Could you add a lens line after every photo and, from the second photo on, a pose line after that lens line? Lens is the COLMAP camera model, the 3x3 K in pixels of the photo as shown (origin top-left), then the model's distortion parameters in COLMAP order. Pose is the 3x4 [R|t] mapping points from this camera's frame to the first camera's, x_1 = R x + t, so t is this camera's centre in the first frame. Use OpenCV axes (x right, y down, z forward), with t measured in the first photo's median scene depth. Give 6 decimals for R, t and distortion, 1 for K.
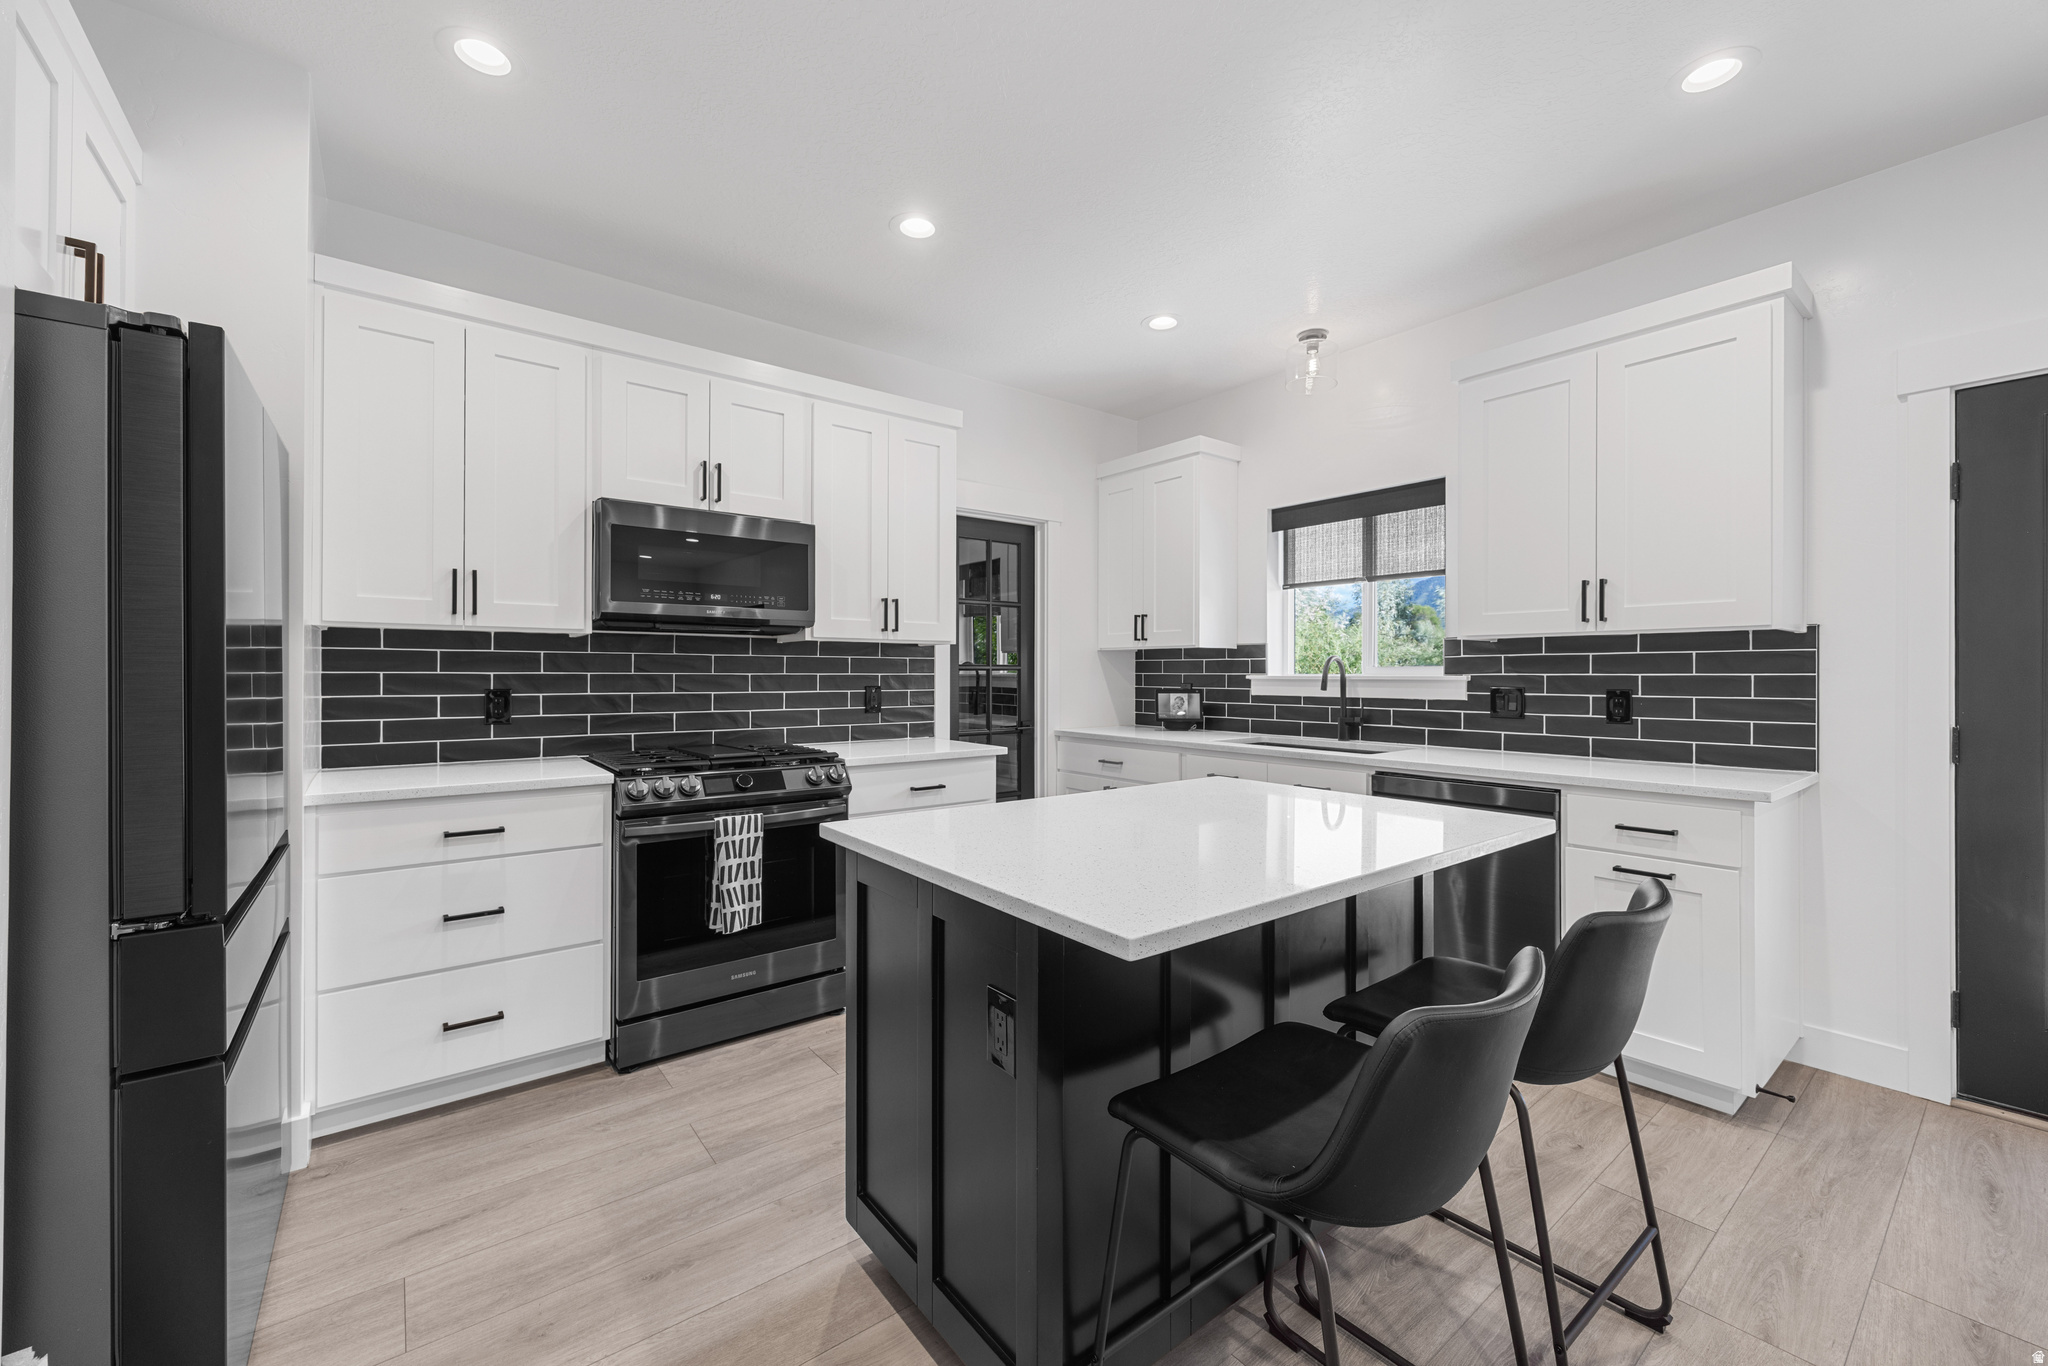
lens RADIAL K [[802.8, 0, 1022.5], [0, 802.8, 681.6], [0, 0, 1]] dist [-0.008547, -0.000089]
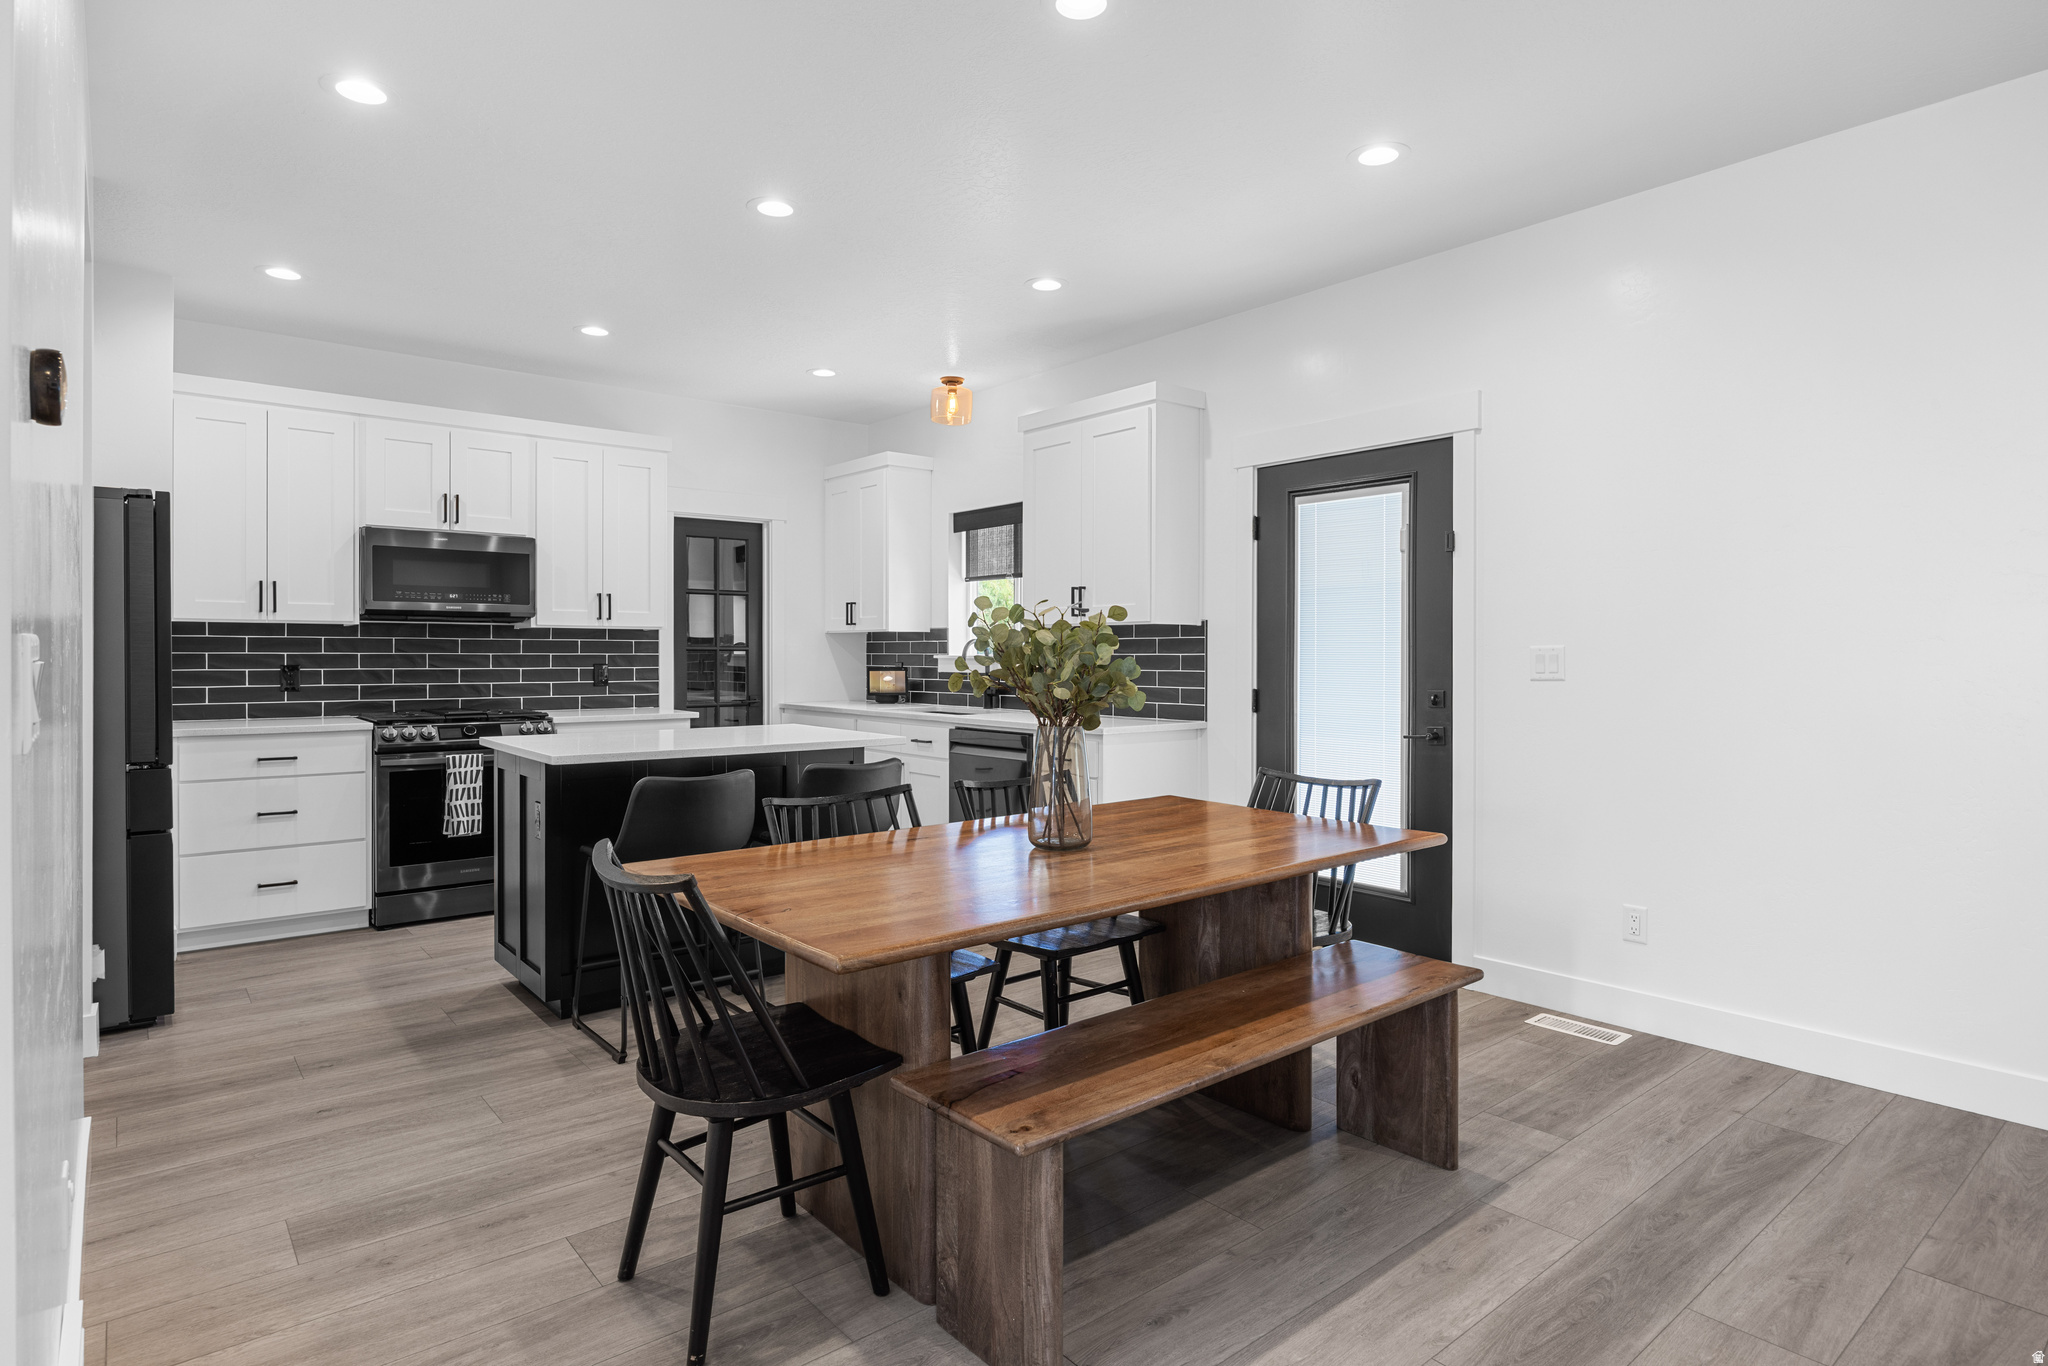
lens RADIAL K [[1089.4, 0, 1028.6], [0, 1089.4, 674.4], [0, 0, 1]] dist [-0.025037, 0.001172]
pose [[0.999444, -0.000066, 0.033342, 0.497335], [-0.000206, 0.999967, 0.008152, 0.009614], [-0.033342, -0.008154, 0.999411, -0.806354]]
